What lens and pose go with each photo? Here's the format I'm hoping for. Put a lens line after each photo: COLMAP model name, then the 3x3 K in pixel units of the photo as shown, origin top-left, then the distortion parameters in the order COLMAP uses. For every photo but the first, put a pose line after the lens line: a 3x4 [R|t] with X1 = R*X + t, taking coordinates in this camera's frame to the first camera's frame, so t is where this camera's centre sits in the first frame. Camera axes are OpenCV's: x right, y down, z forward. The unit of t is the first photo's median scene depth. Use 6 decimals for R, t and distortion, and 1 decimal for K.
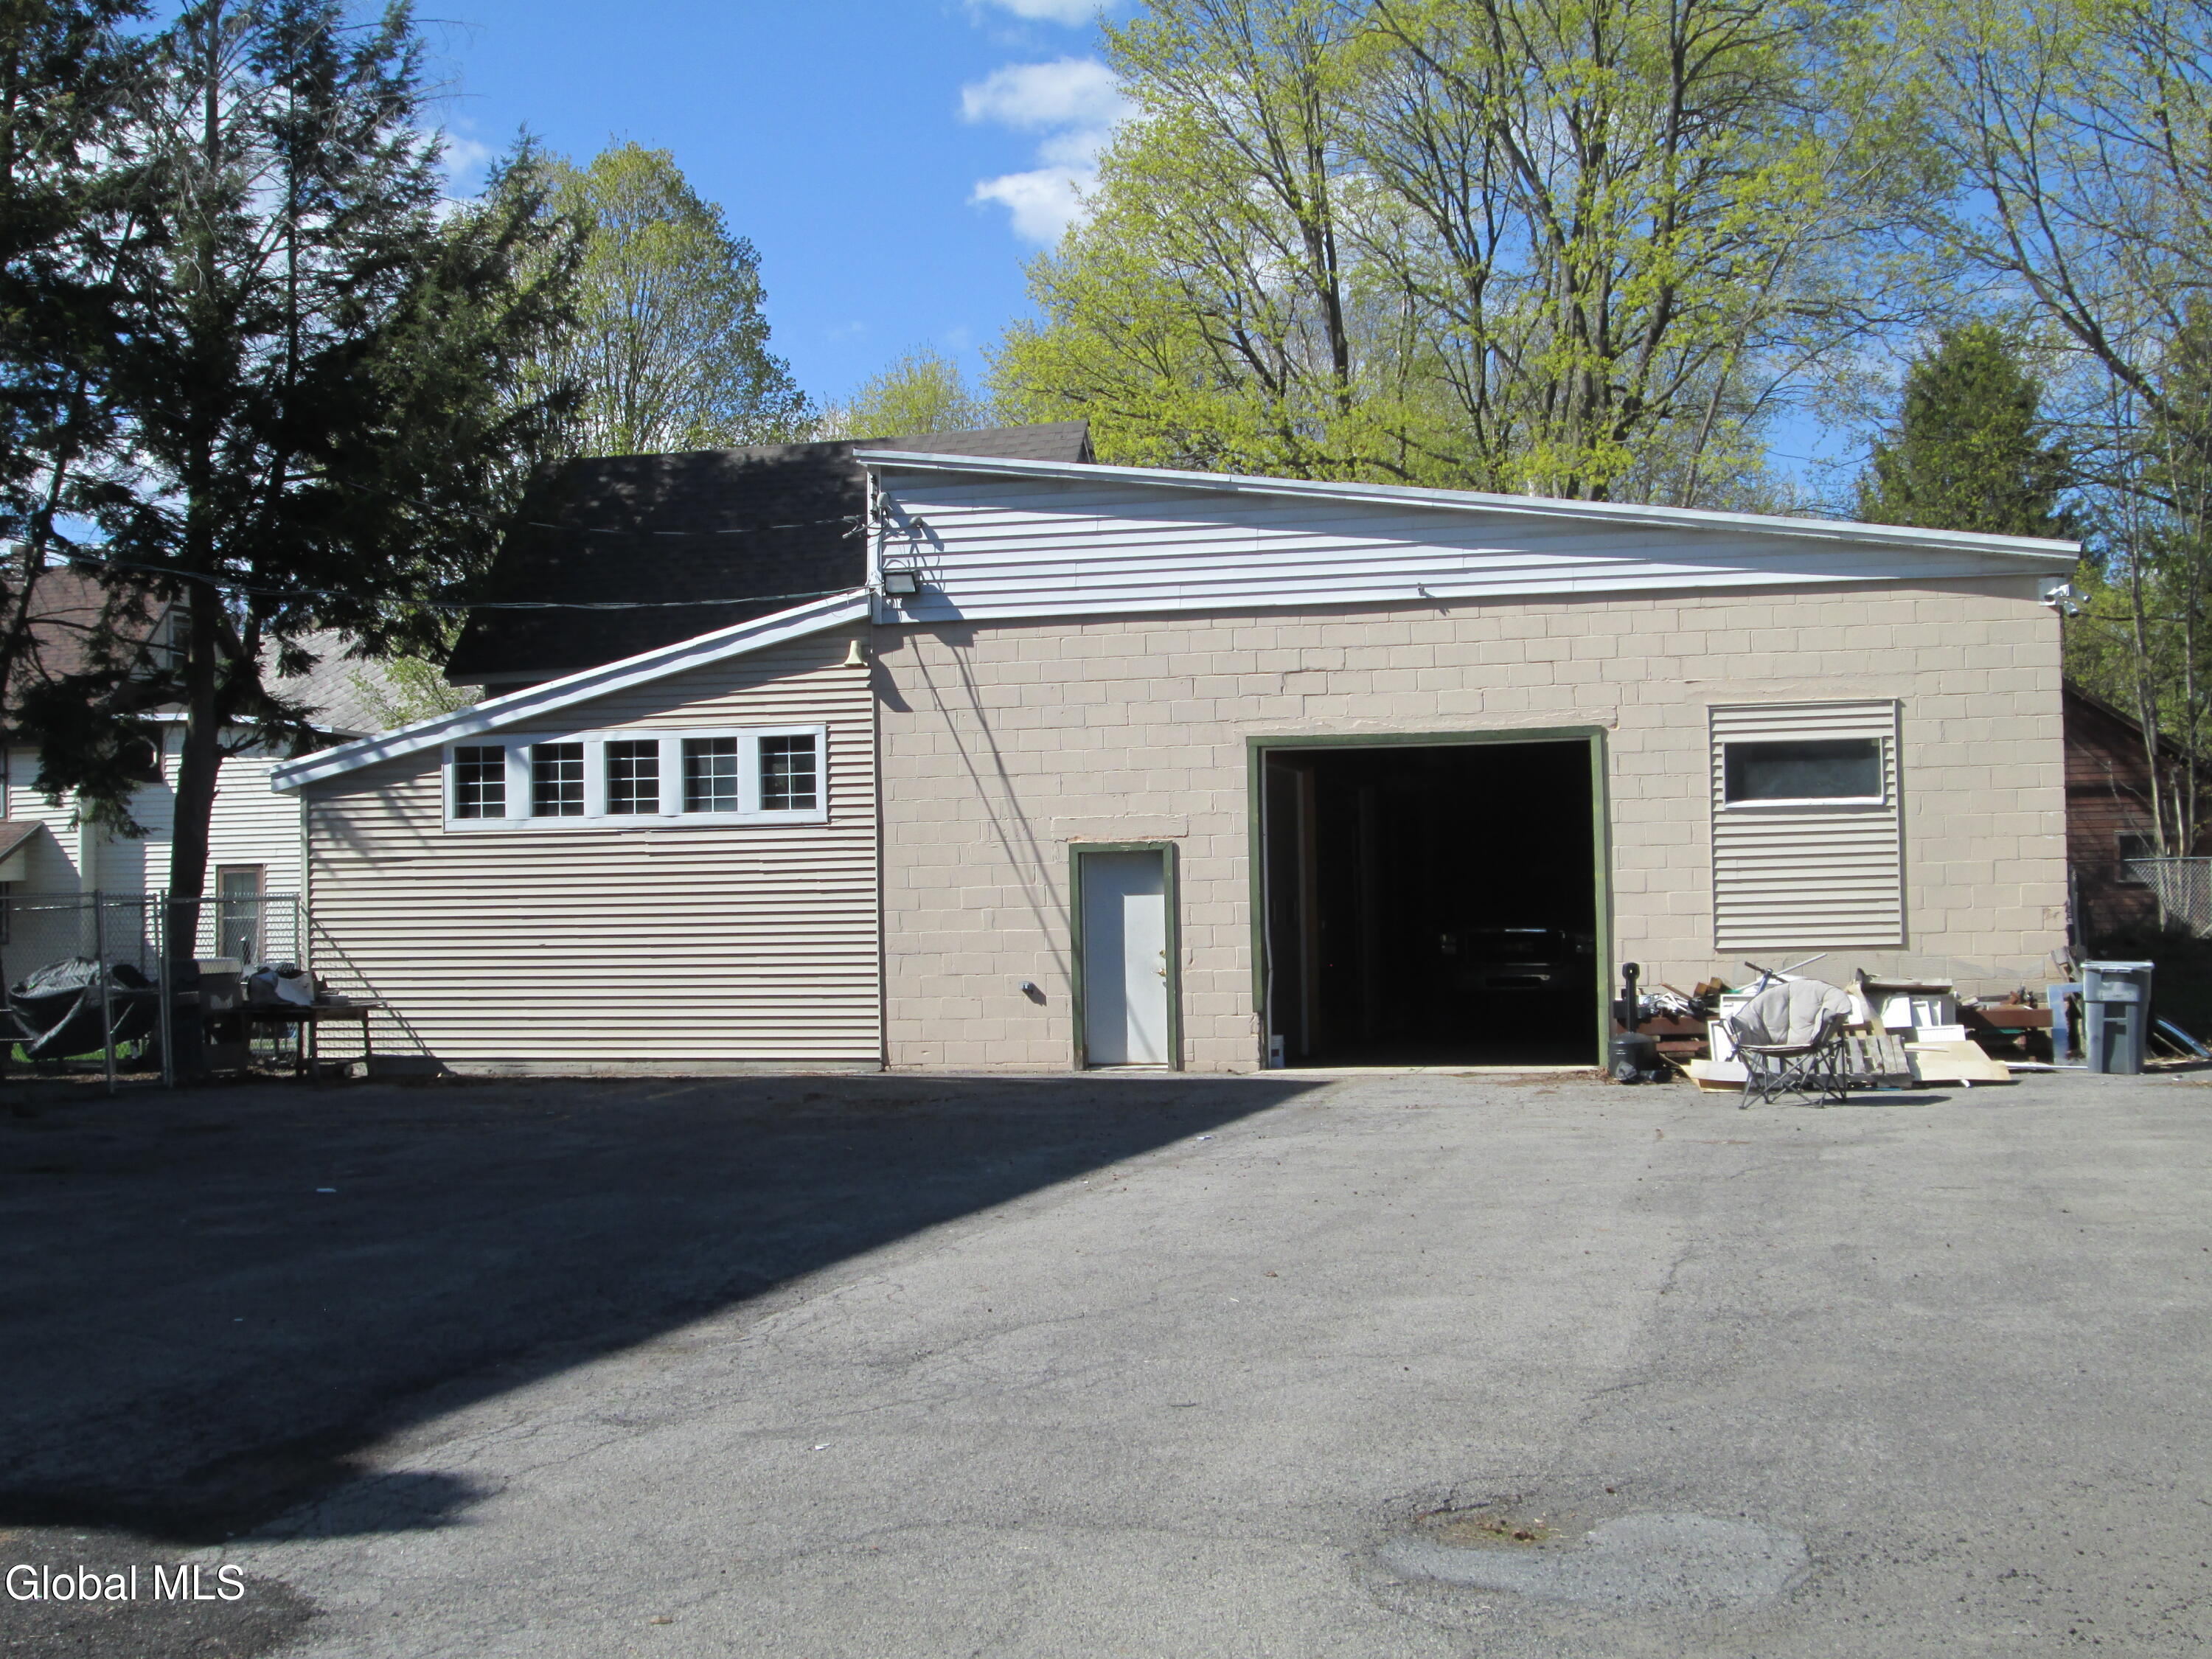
lens RADIAL K [[2853.3, 0, 1106.0], [0, 2853.3, 829.5], [0, 0, 1]] dist [-0.145661, 0.096779]
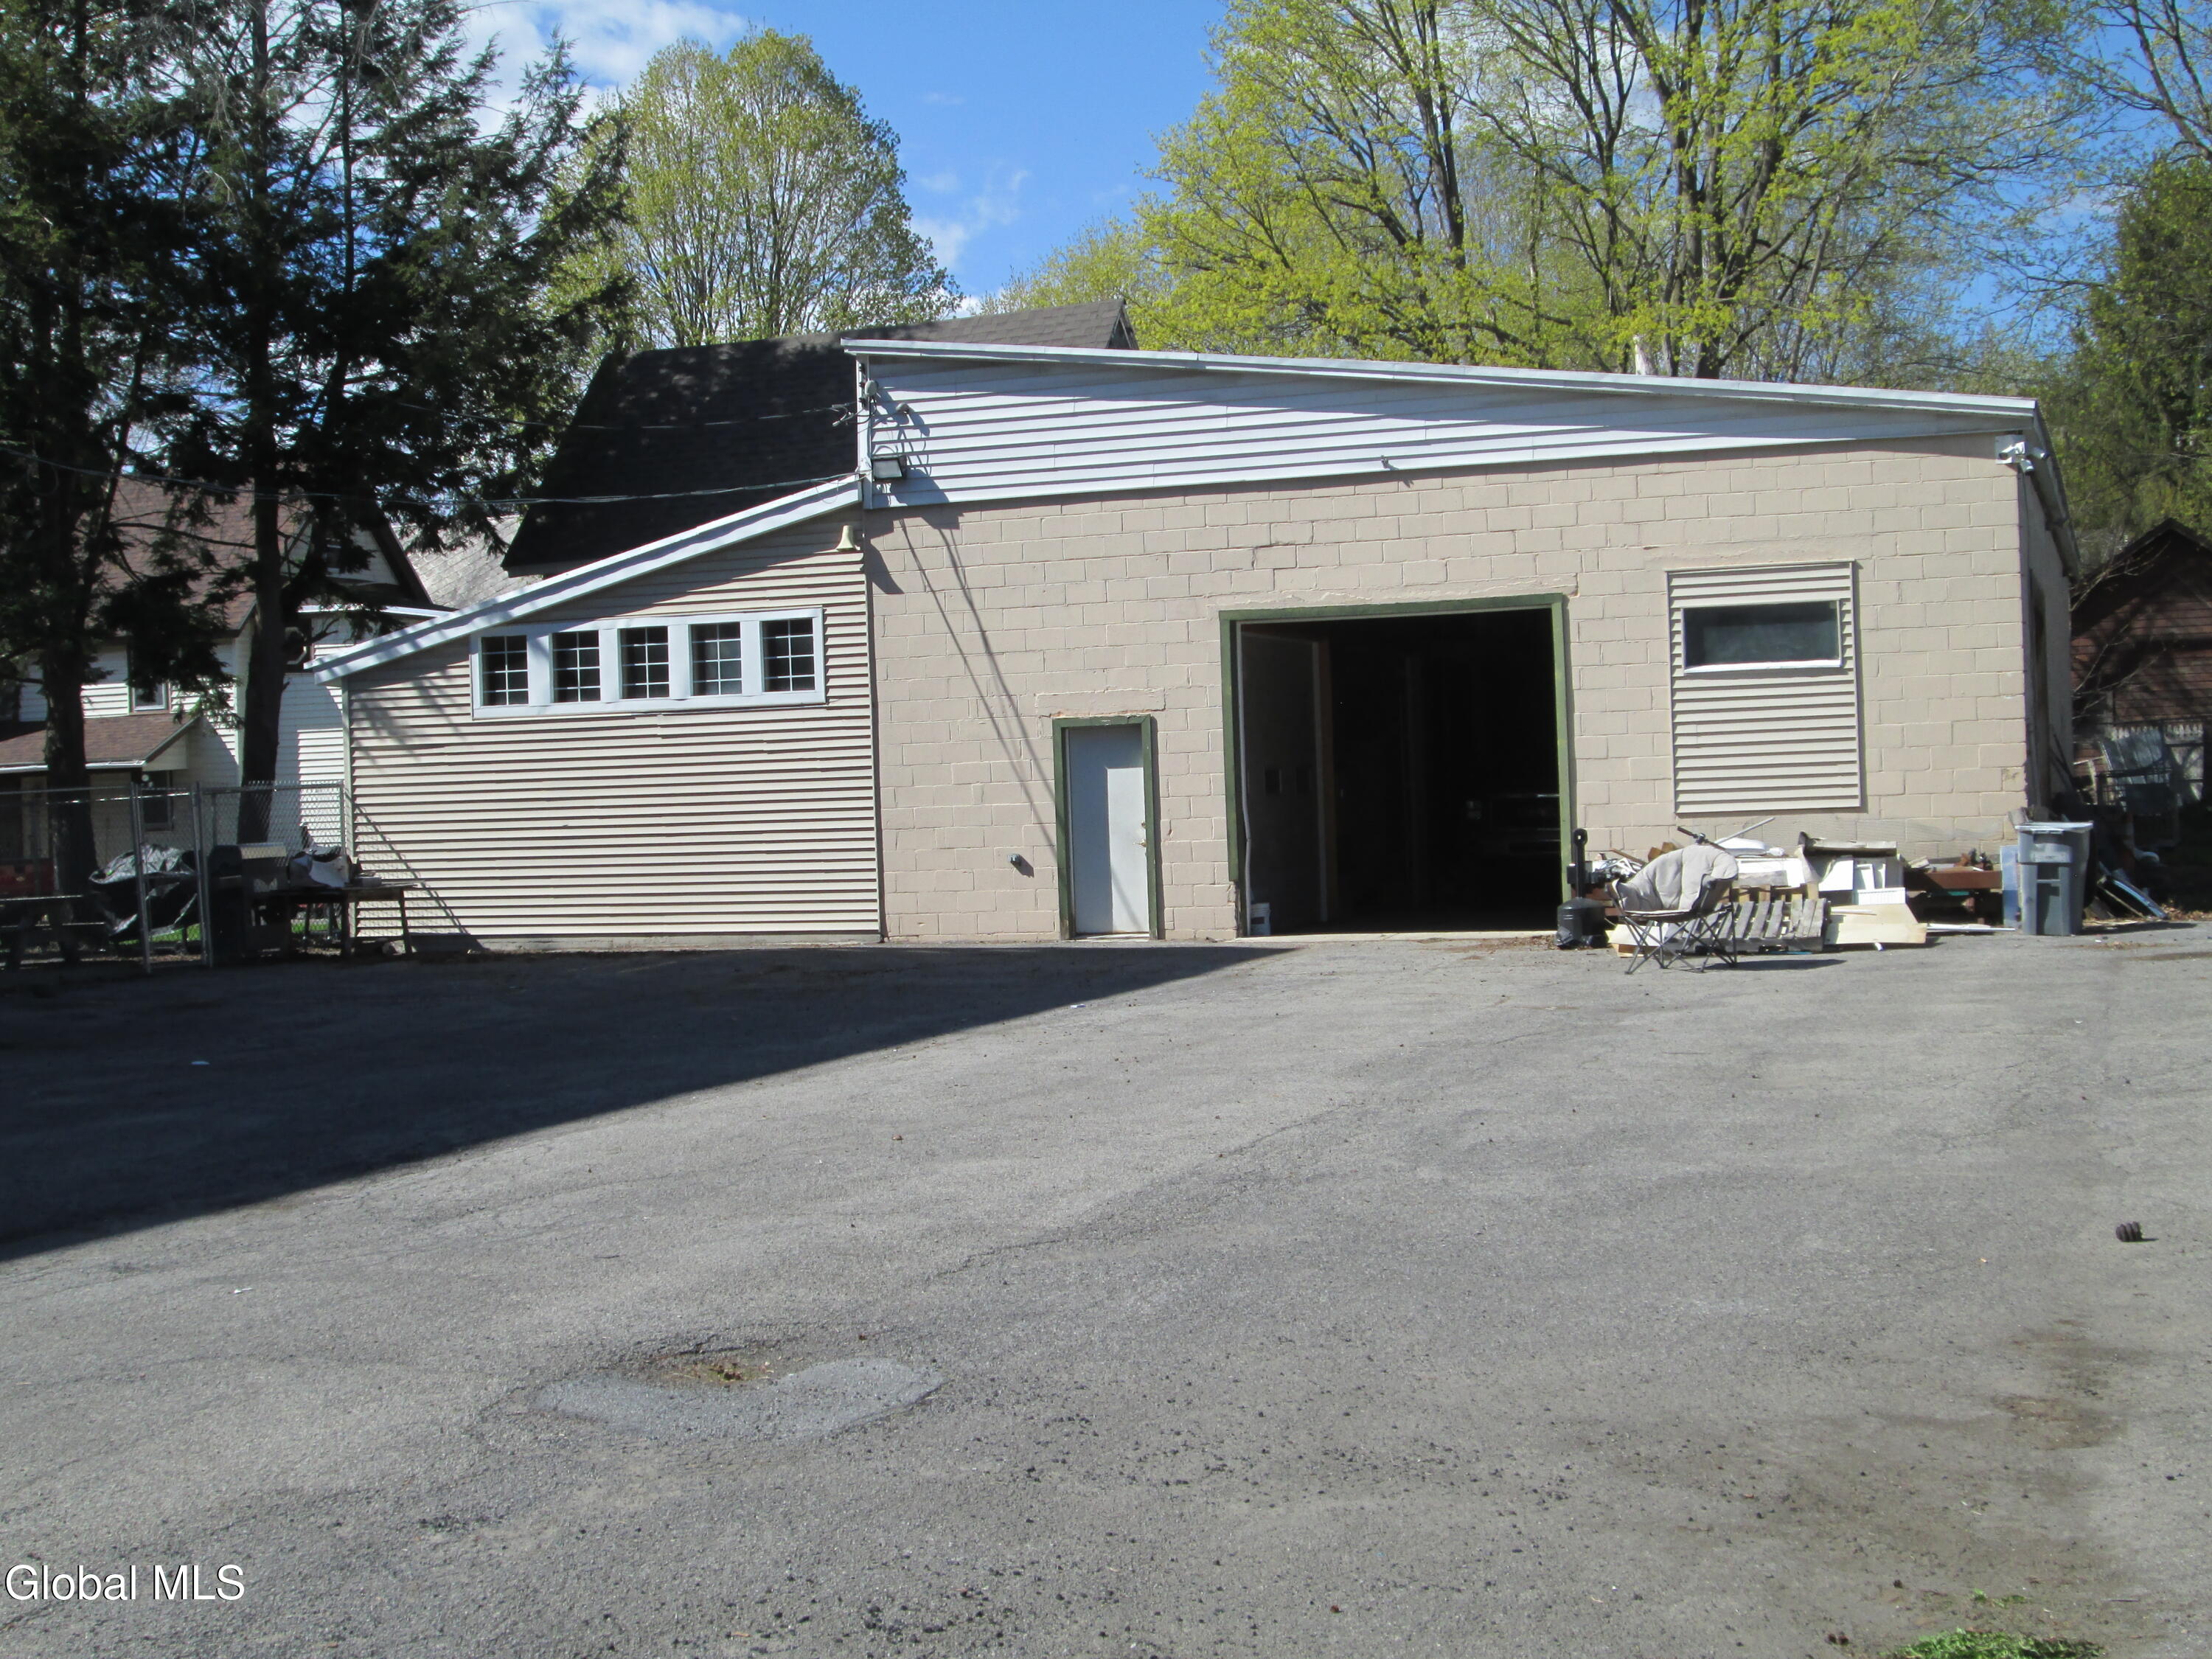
lens RADIAL K [[2853.3, 0, 1106.0], [0, 2853.3, 829.5], [0, 0, 1]] dist [-0.145661, 0.096779]
pose [[0.995230, -0.014426, -0.096483, 0.102876], [0.018960, 0.998750, 0.046245, -0.002431], [0.095695, -0.047853, 0.994260, -0.018743]]
